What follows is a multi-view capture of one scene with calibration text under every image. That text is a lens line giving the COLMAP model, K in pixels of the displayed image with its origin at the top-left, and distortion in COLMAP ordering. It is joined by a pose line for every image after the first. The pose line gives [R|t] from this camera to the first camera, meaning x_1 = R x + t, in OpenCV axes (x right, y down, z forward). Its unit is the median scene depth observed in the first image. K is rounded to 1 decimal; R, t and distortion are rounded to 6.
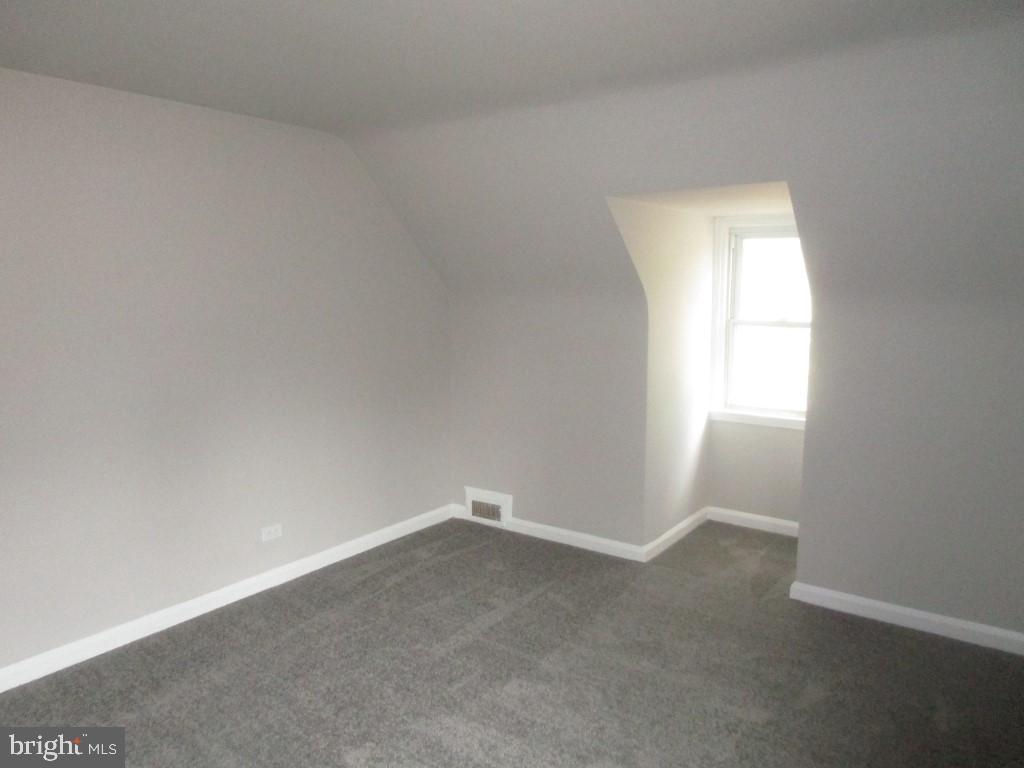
lens RADIAL K [[726.6, 0, 513.1], [0, 726.6, 385.8], [0, 0, 1]] dist [-0.031349, 0.003925]
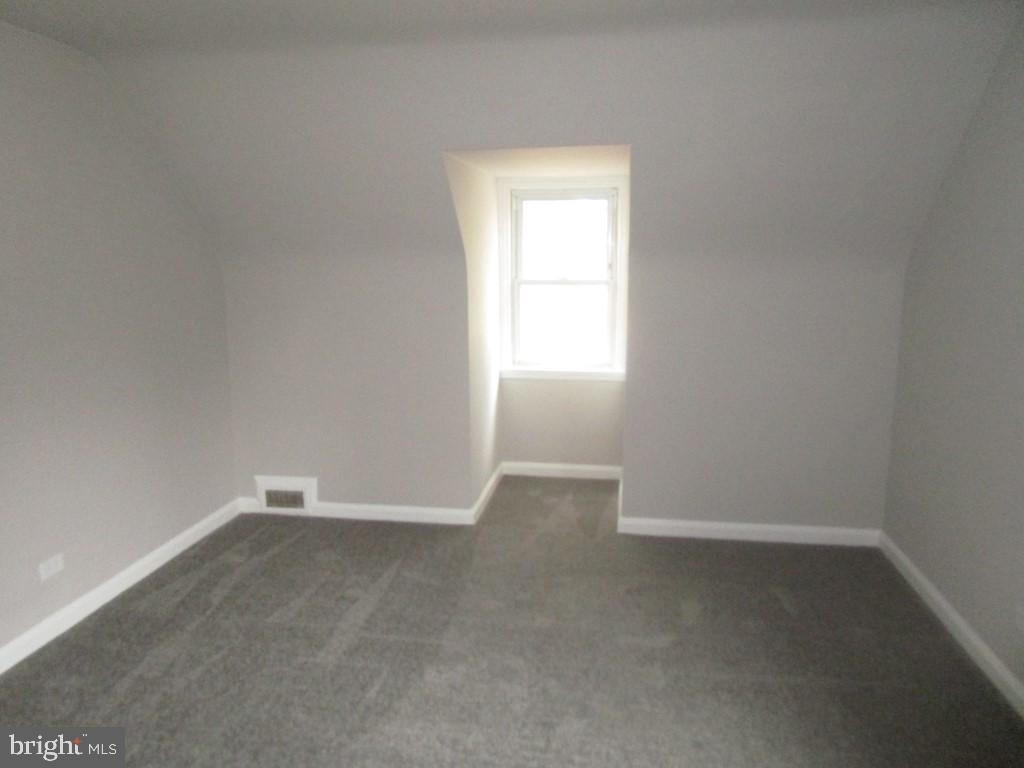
lens RADIAL K [[726.6, 0, 511.6], [0, 726.6, 382.0], [0, 0, 1]] dist [-0.031349, 0.003925]
pose [[0.893049, -0.085853, 0.441693, -0.216204], [0.067829, 0.996097, 0.056471, -0.005946], [-0.444817, -0.020472, 0.895387, 0.091415]]
